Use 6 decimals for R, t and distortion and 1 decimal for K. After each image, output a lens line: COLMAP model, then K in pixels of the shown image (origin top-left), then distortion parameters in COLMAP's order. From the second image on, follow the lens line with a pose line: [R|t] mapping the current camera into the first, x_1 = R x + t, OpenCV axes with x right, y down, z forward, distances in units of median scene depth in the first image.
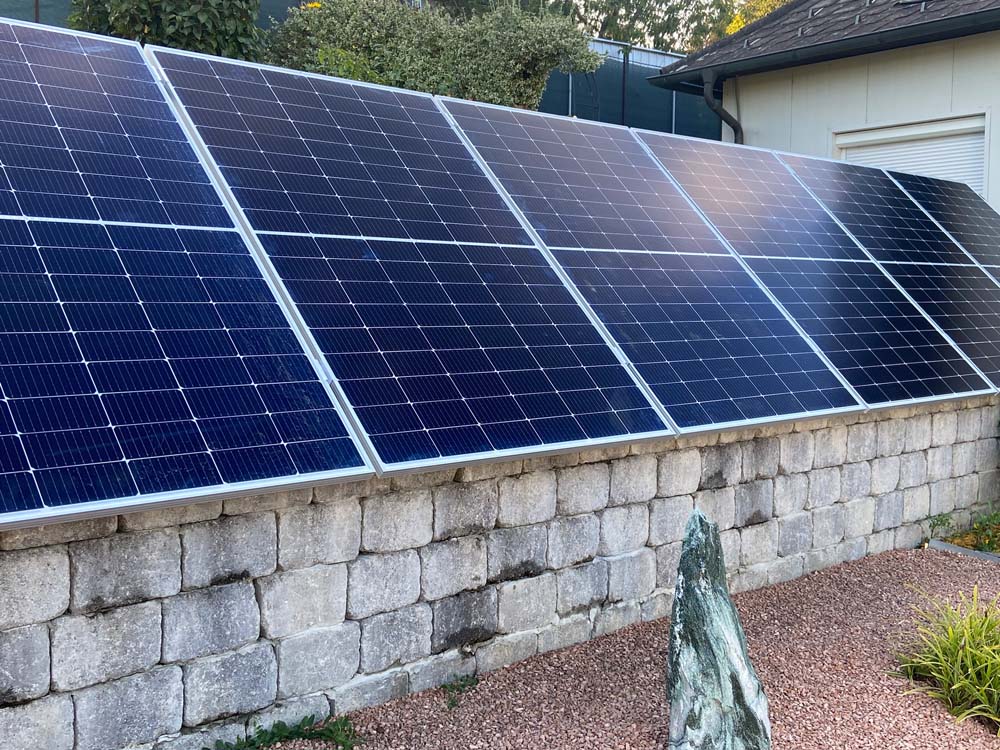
lens RADIAL K [[1082.5, 0, 505.3], [0, 1082.5, 389.8], [0, 0, 1]] dist [0.080486, 0.000000]
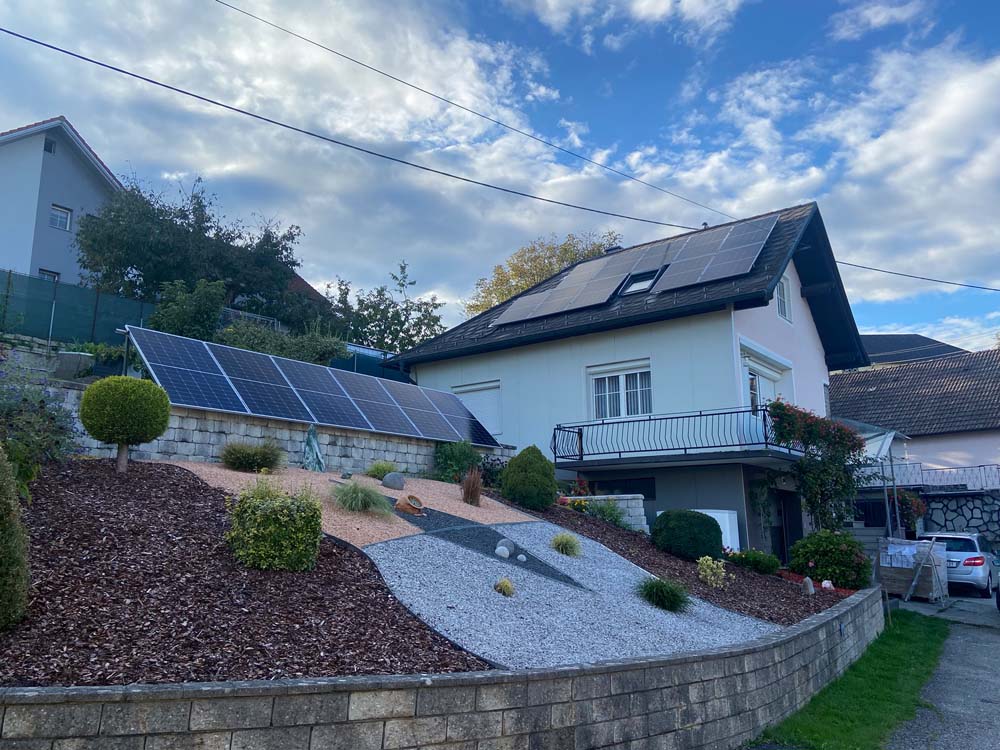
lens RADIAL K [[794.9, 0, 499.1], [0, 794.9, 379.4], [0, 0, 1]] dist [0.079072, -0.011826]
pose [[0.983808, 0.024071, 0.177602, 0.312207], [0.025351, 0.962287, -0.270852, 0.813486], [-0.177424, 0.270968, 0.946095, -2.456697]]
